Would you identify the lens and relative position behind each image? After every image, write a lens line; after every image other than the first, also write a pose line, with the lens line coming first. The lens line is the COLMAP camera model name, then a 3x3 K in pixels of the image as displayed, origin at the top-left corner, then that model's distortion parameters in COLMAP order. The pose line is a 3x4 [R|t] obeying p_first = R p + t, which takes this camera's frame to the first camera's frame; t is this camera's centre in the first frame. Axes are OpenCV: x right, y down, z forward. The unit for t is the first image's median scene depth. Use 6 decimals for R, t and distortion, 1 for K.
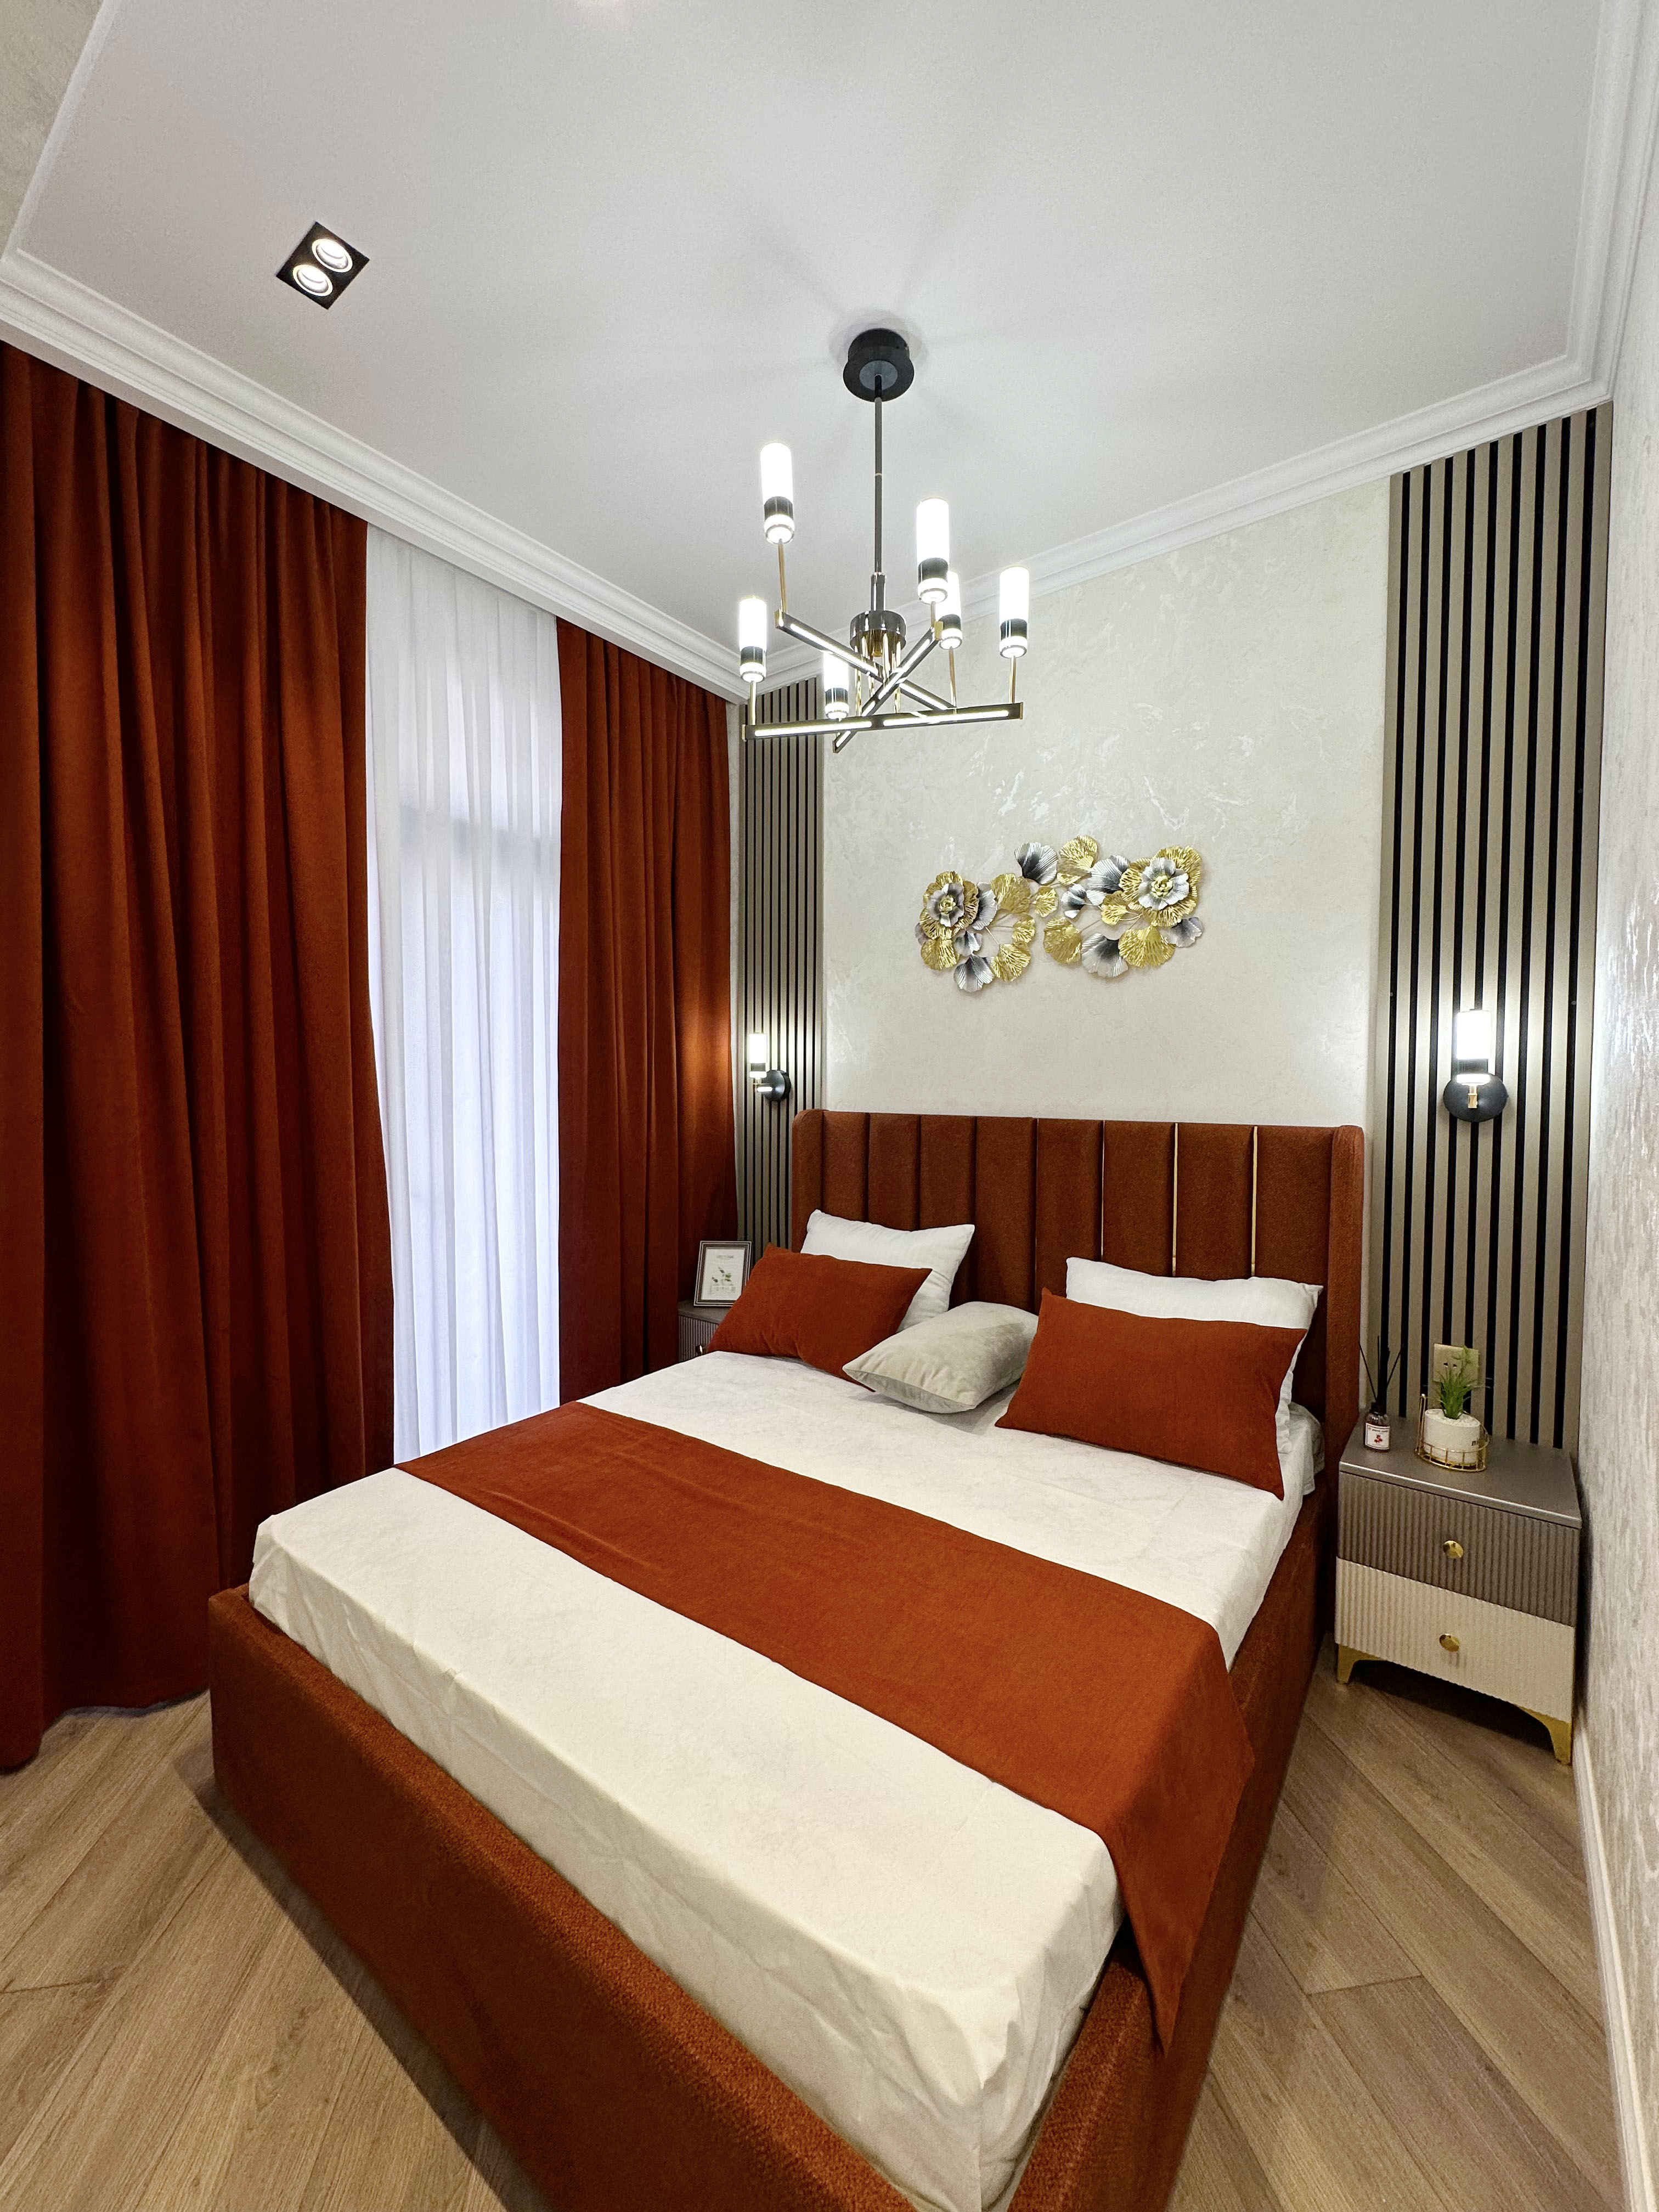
lens RADIAL K [[879.9, 0, 831.0], [0, 879.9, 1104.7], [0, 0, 1]] dist [-0.006572, 0.000264]
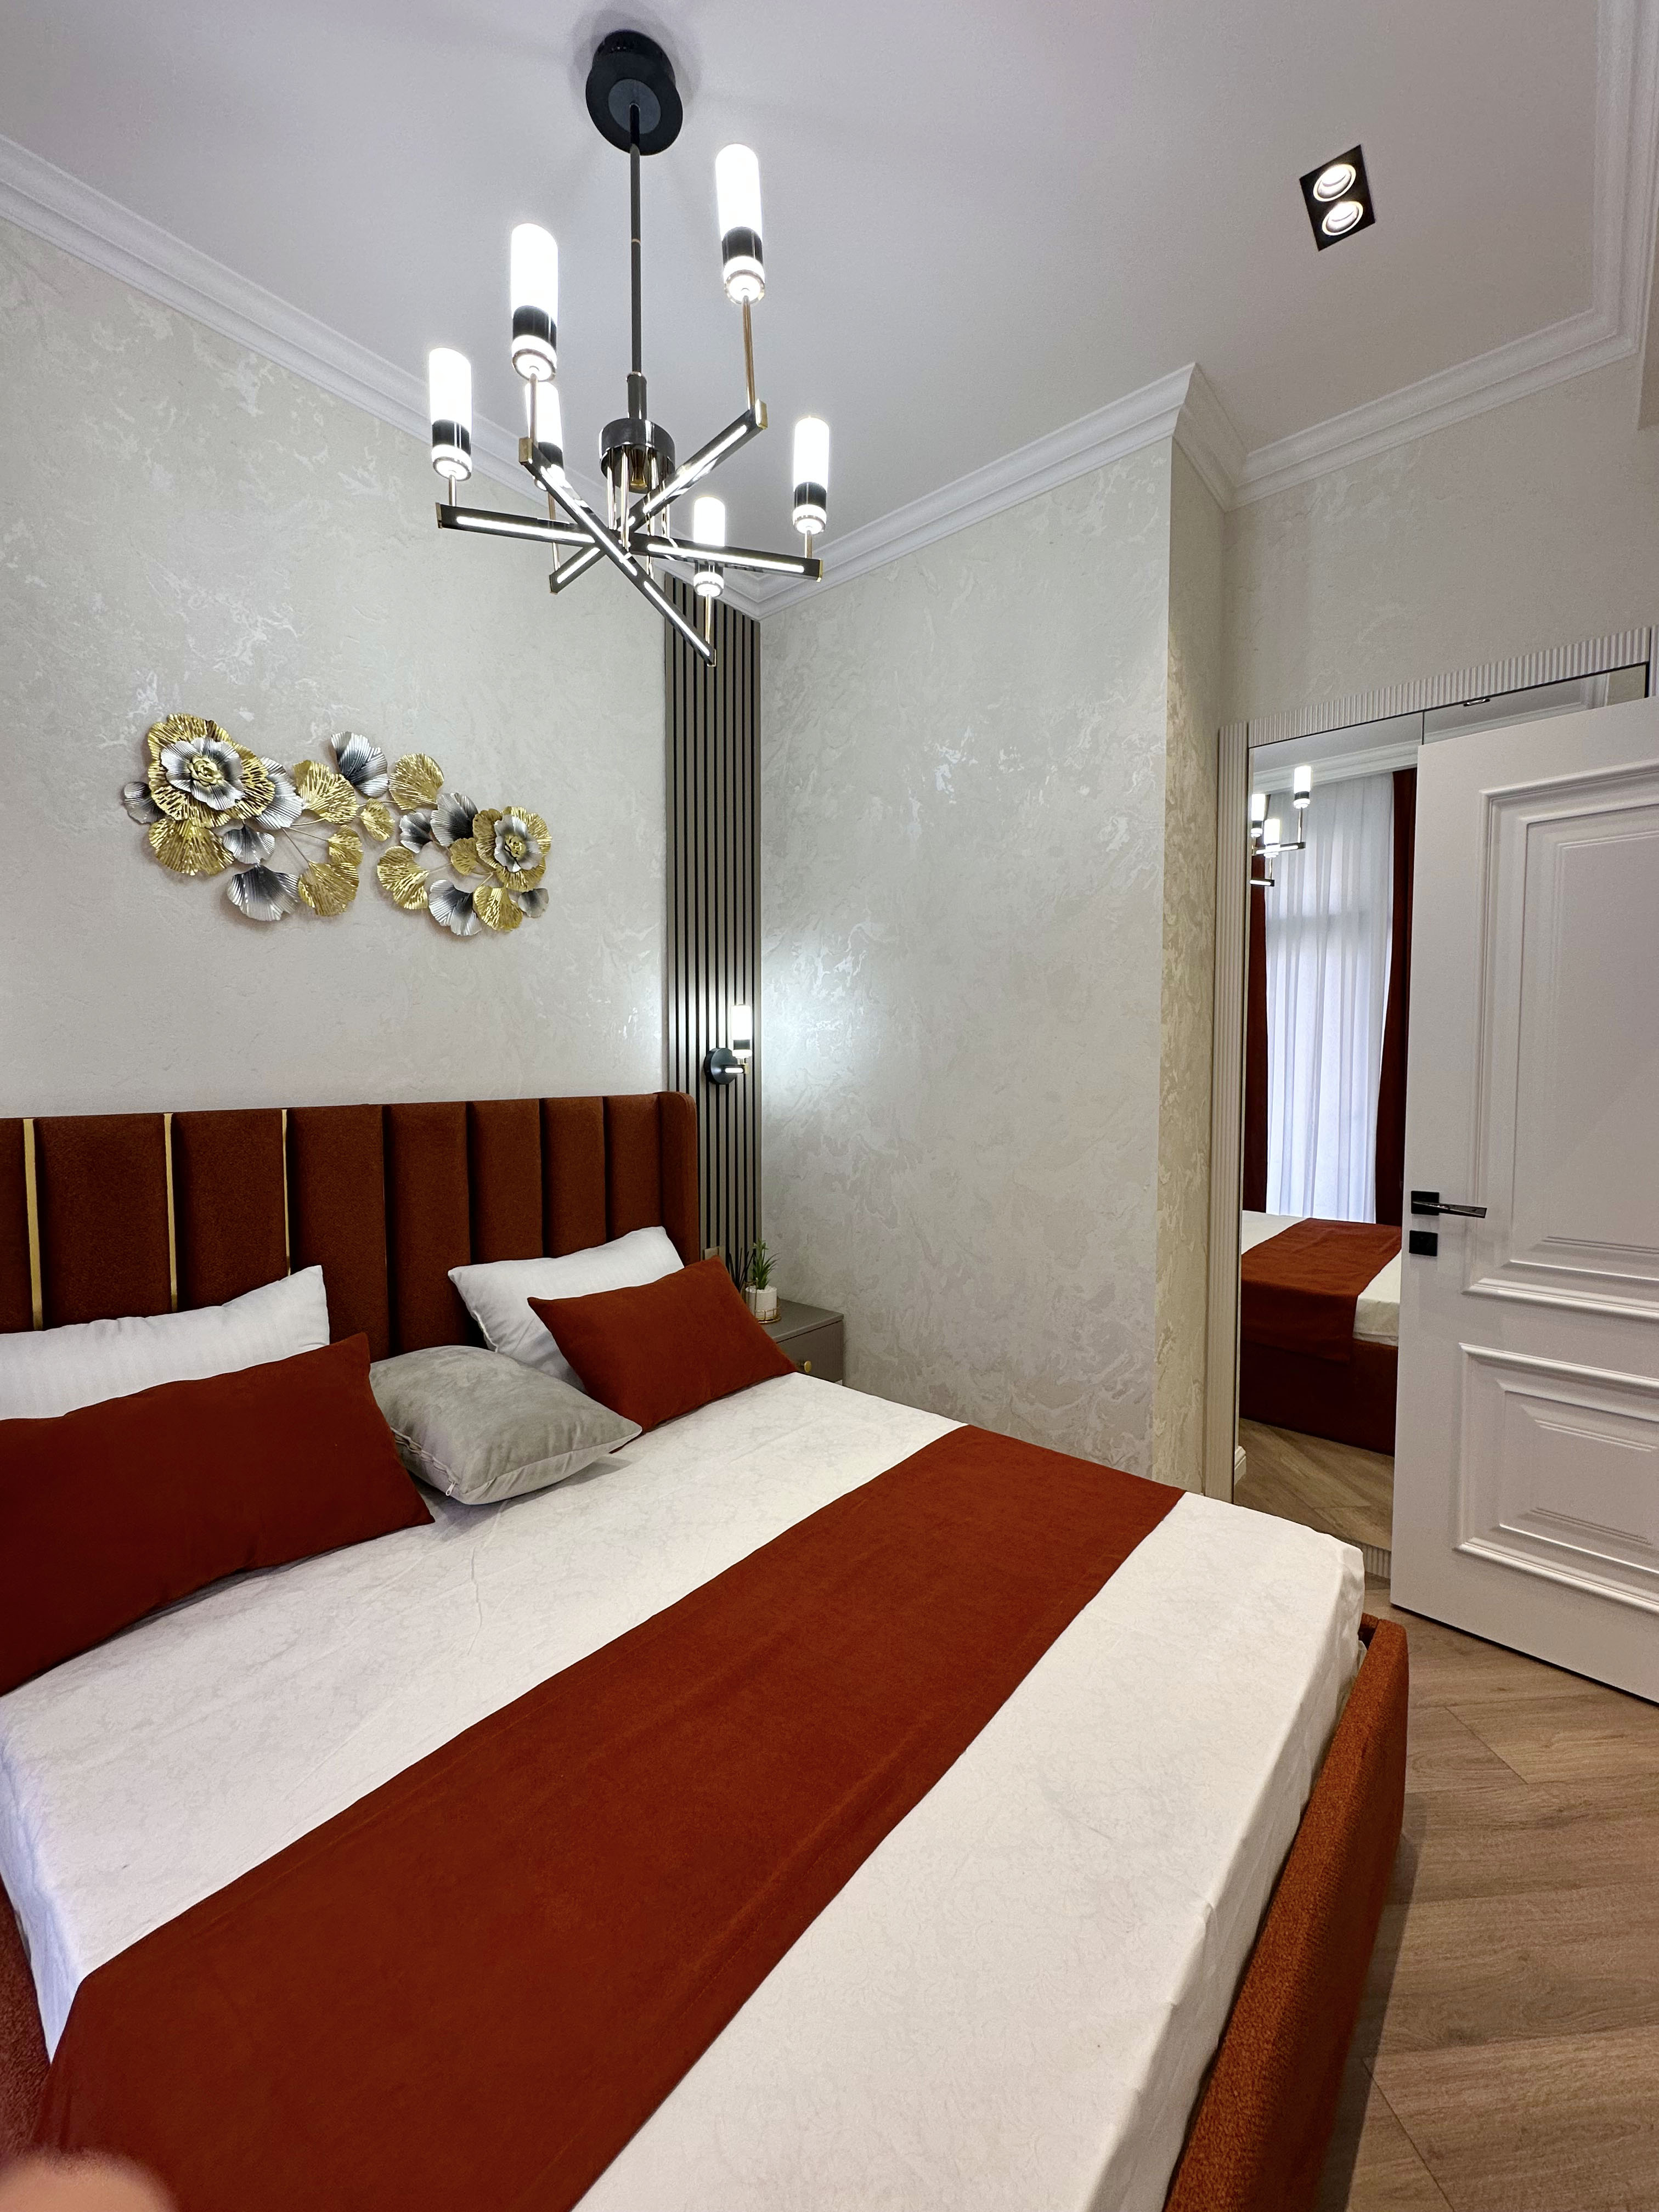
lens RADIAL K [[878.9, 0, 829.5], [0, 878.9, 1106.0], [0, 0, 1]] dist [-0.006492, 0.000222]
pose [[0.056567, -0.055133, 0.996875, -0.590514], [0.034085, 0.997999, 0.053261, -0.012745], [-0.997817, 0.030966, 0.058333, 0.667012]]
